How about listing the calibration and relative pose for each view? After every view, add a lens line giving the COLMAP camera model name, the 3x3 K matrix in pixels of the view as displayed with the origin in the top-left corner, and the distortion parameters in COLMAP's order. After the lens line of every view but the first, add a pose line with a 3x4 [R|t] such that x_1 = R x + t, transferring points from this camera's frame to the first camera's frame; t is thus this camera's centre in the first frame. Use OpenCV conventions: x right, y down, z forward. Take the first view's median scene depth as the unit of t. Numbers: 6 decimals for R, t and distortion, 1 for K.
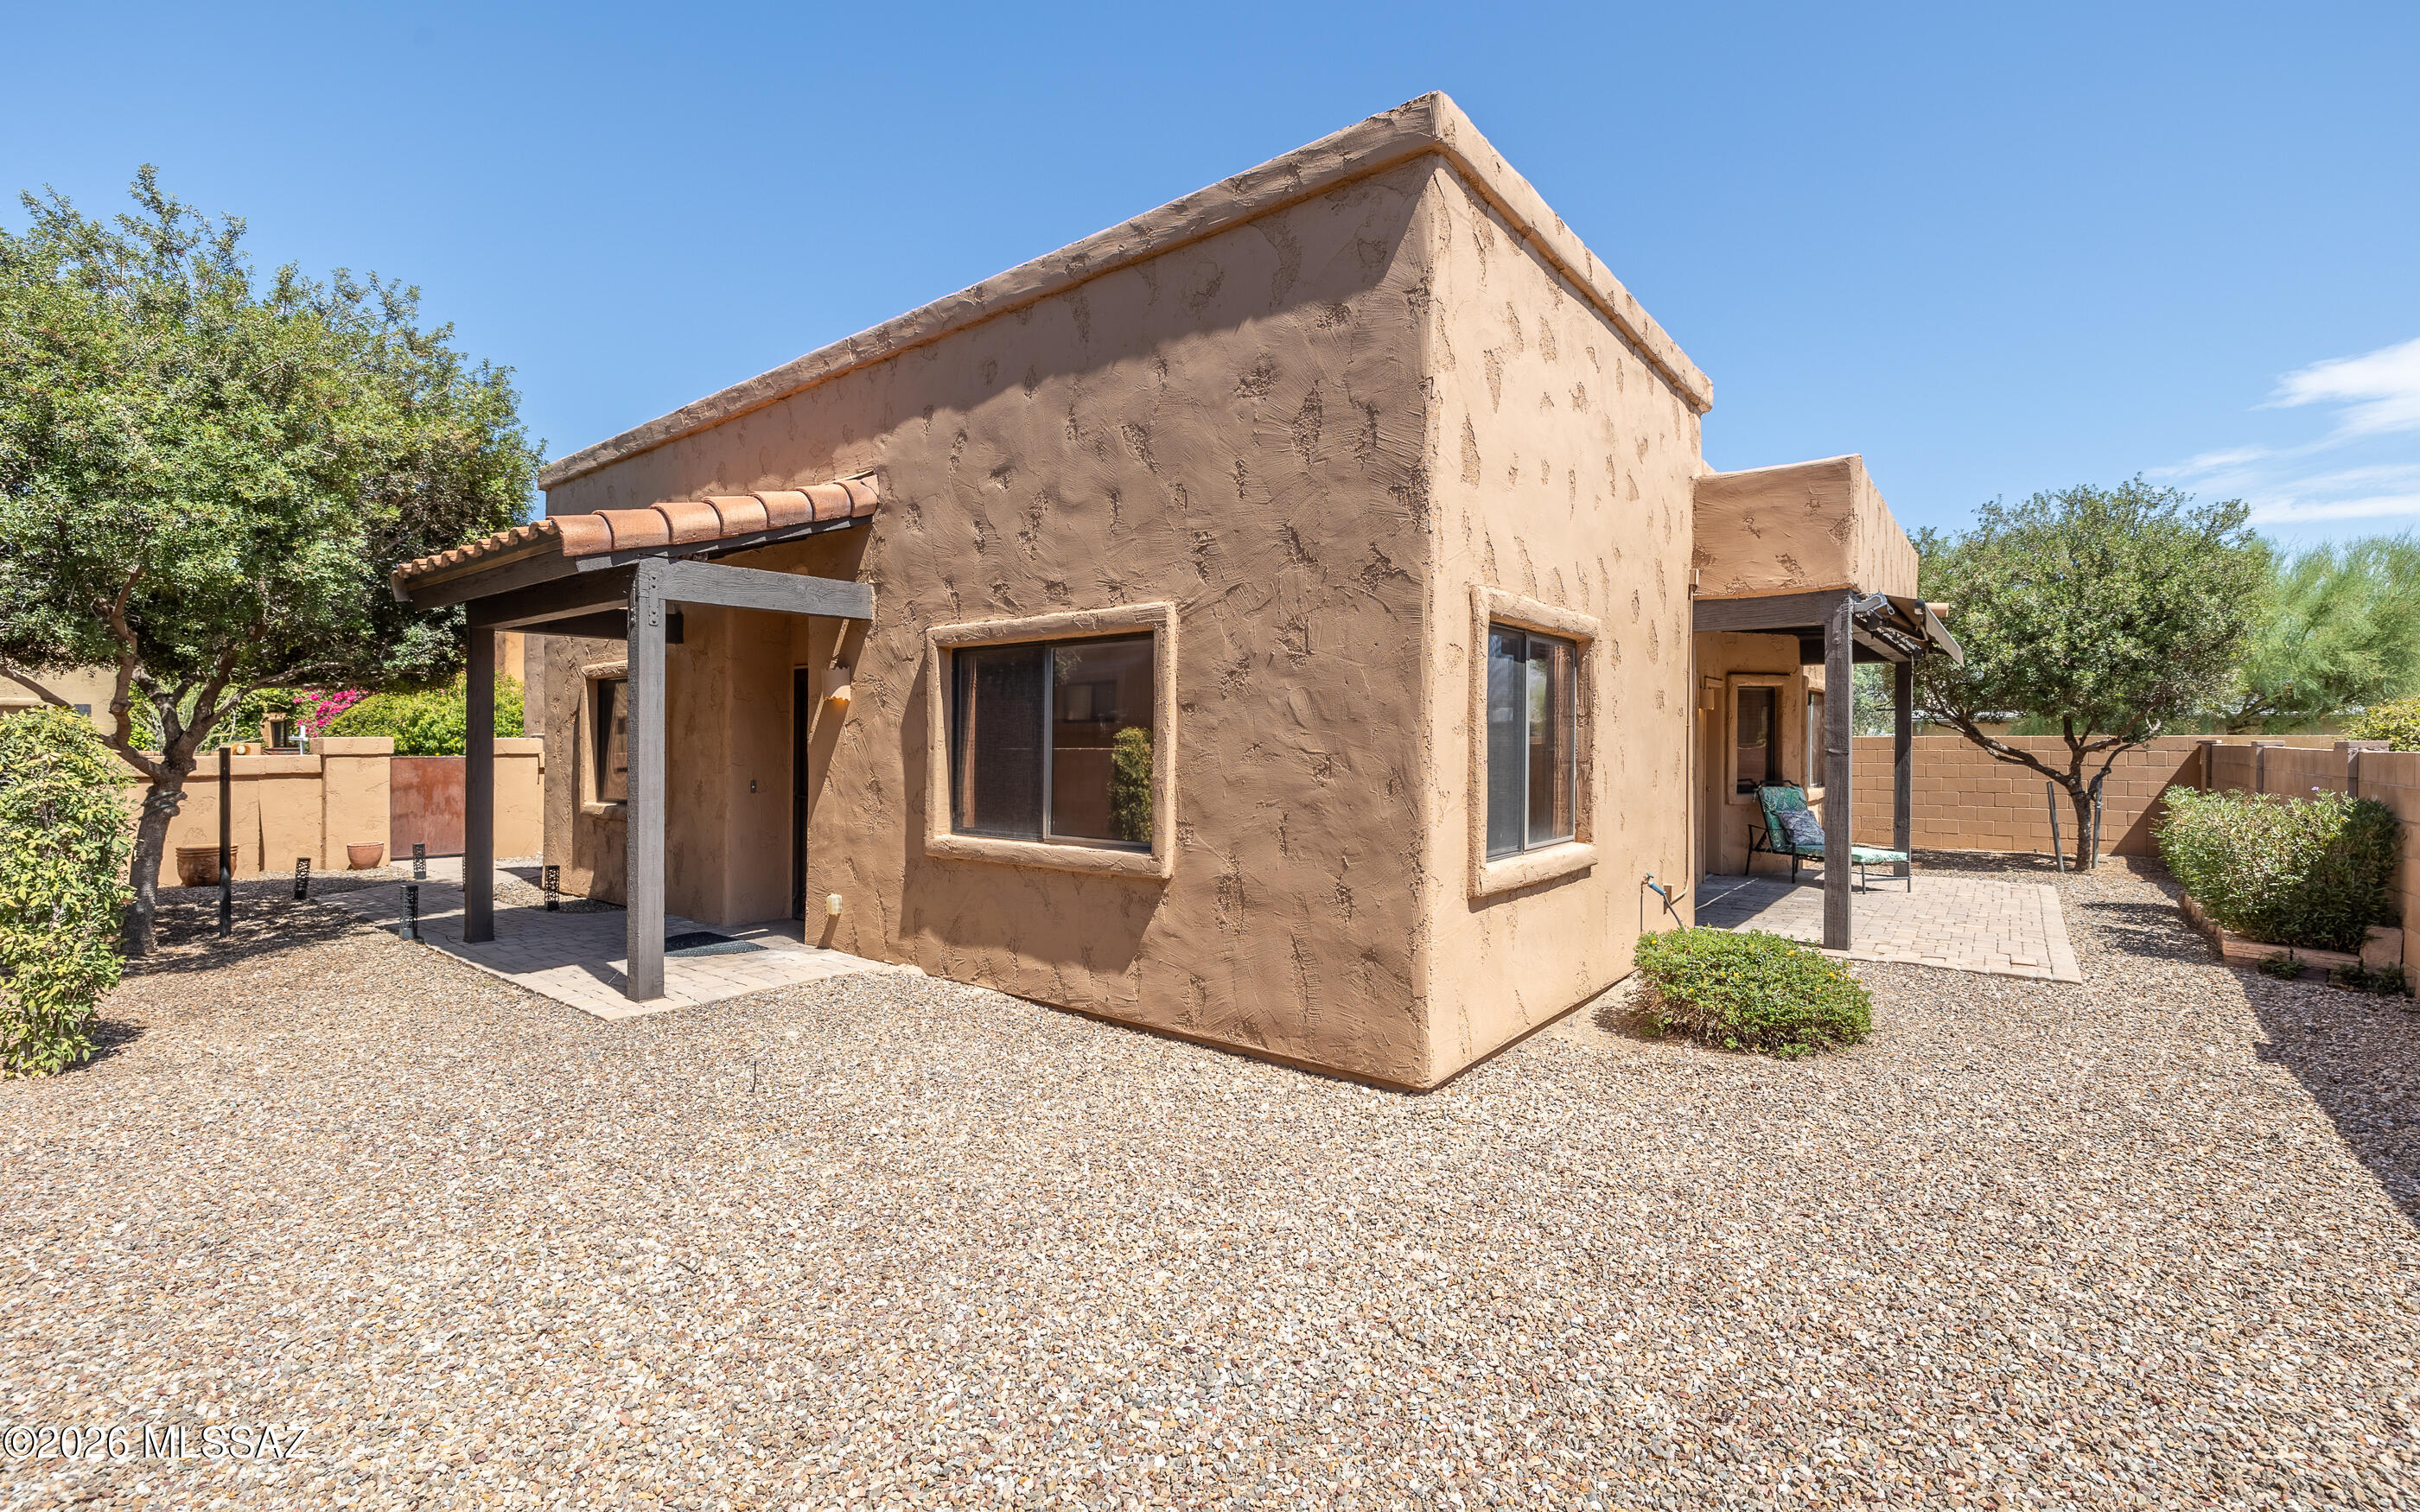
lens RADIAL K [[1031.0, 0, 1209.6], [0, 1031.0, 731.9], [0, 0, 1]] dist [0.000941, -0.000053]
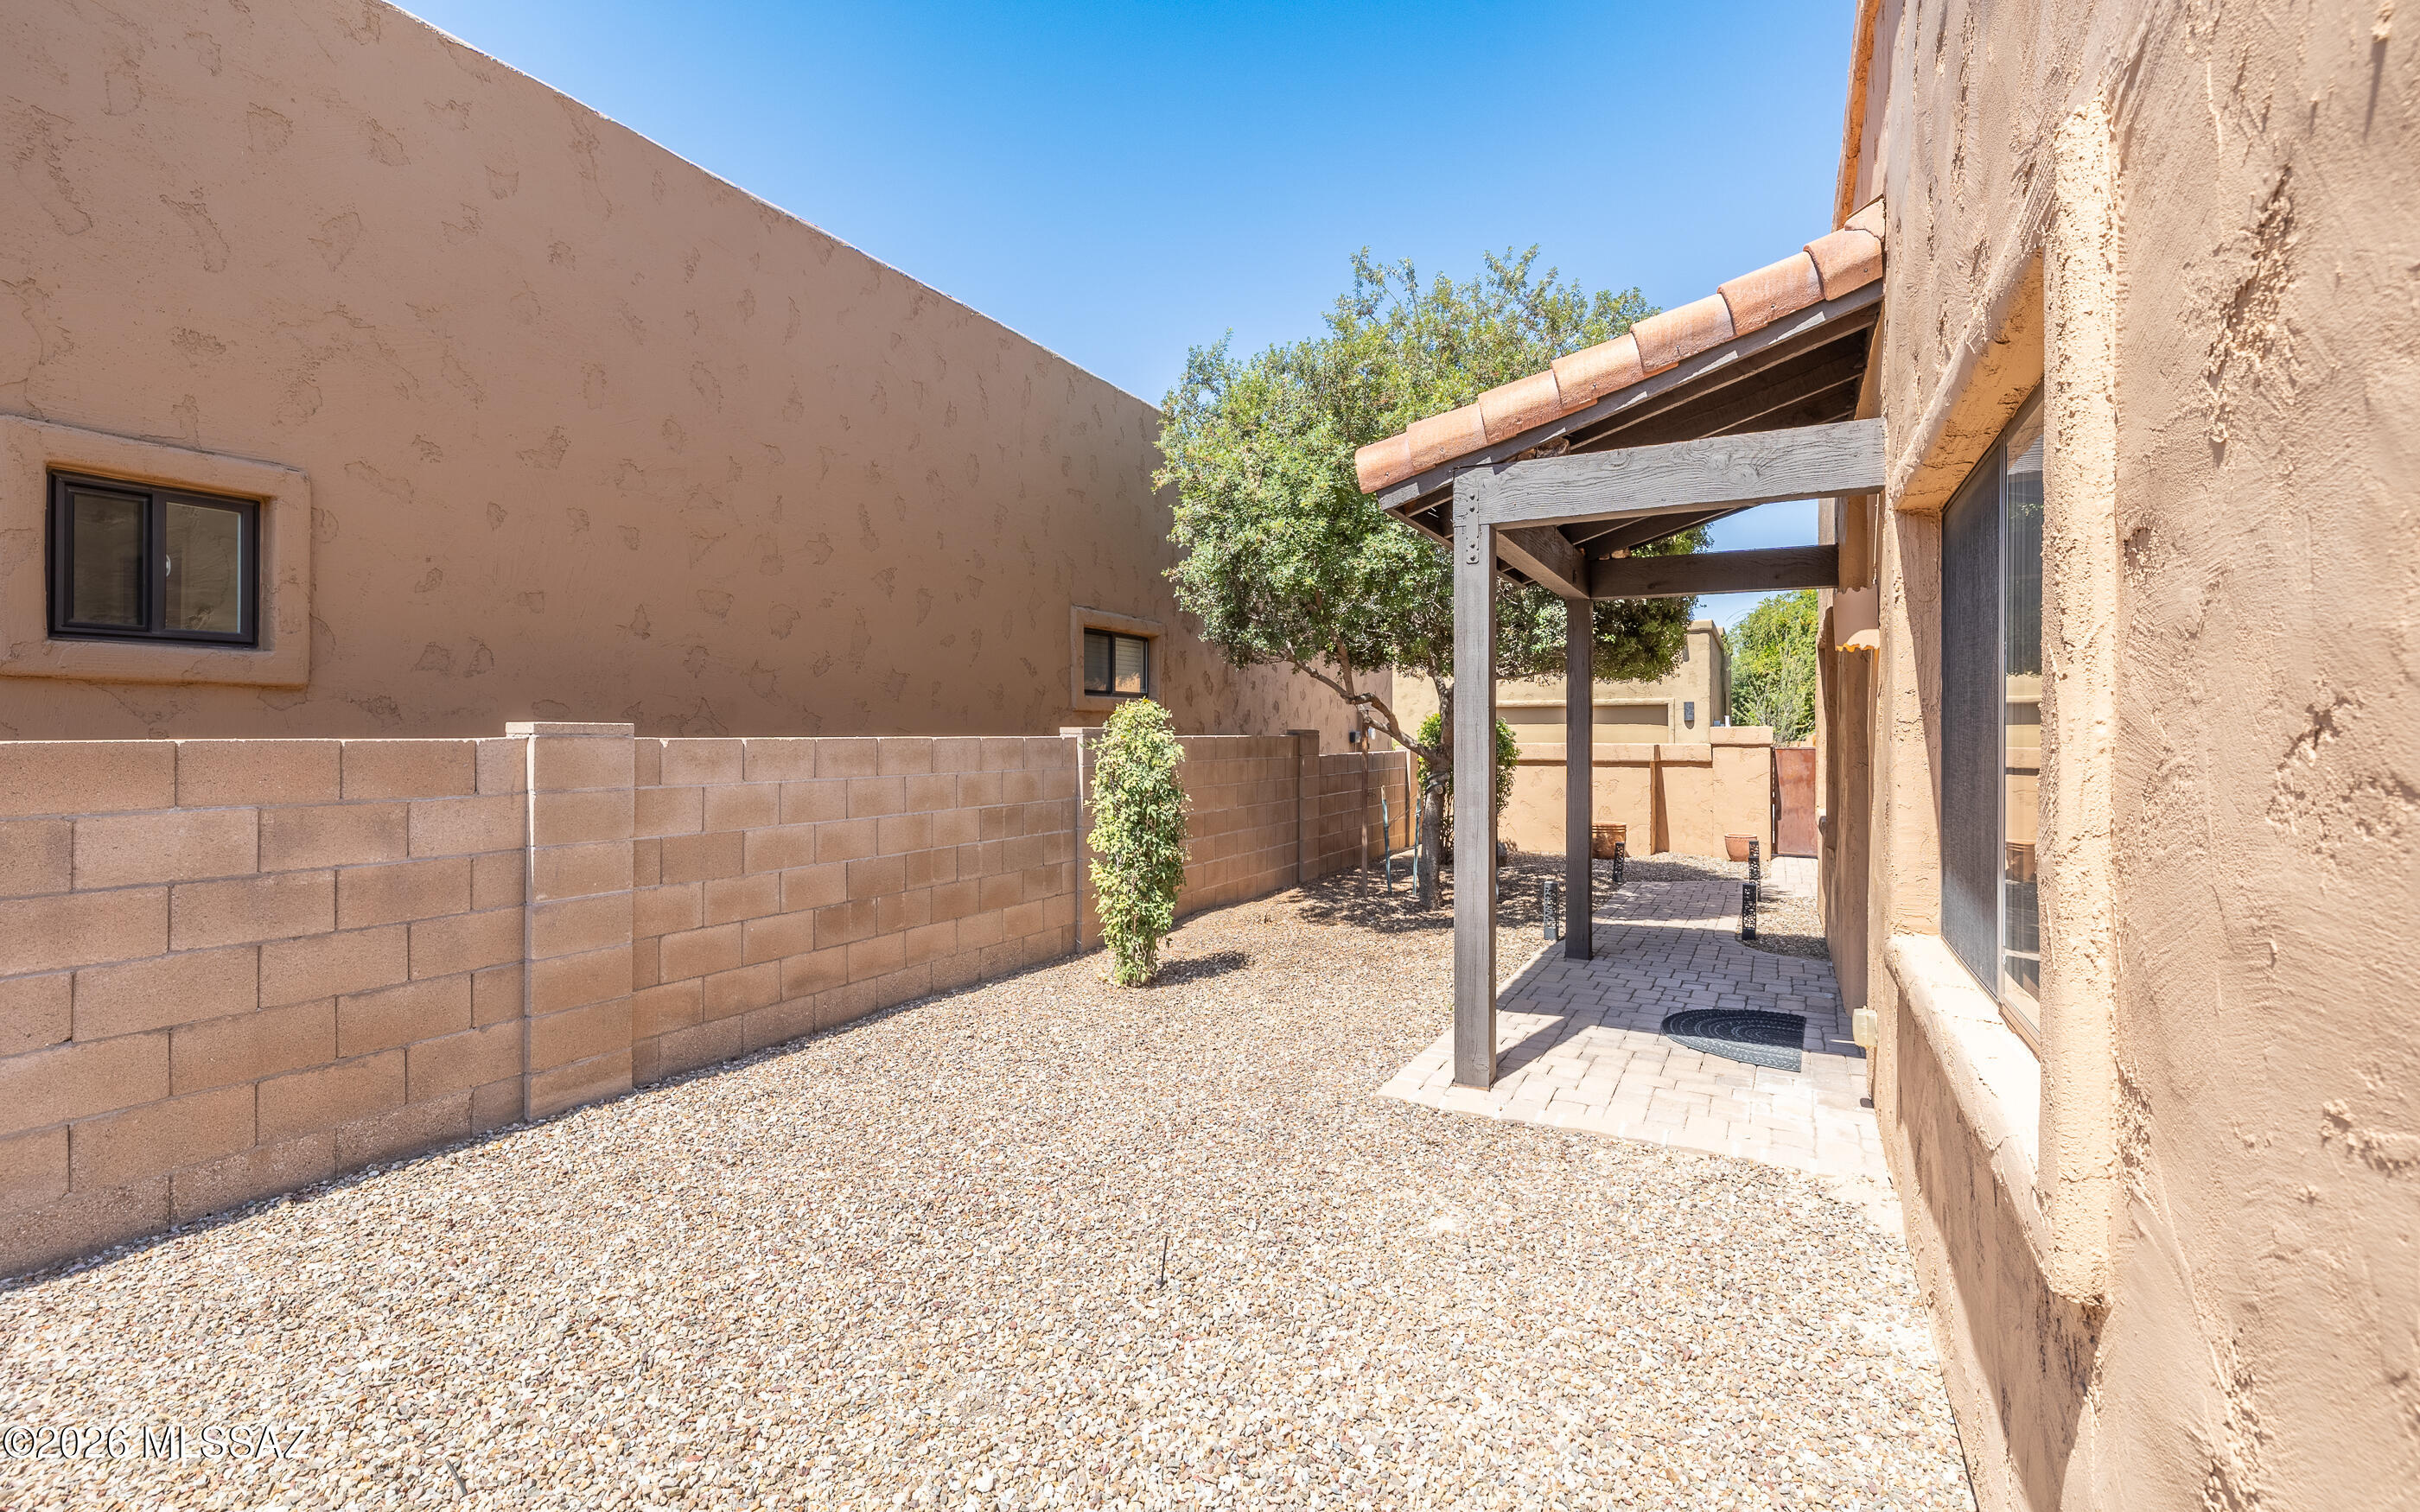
lens RADIAL K [[1031.0, 0, 1209.6], [0, 1031.0, 731.9], [0, 0, 1]] dist [0.000941, -0.000053]
pose [[0.165907, 0.002332, -0.986139, 0.137681], [-0.003172, 0.999993, 0.001831, 0.013026], [0.986136, 0.002824, 0.165913, 0.694408]]
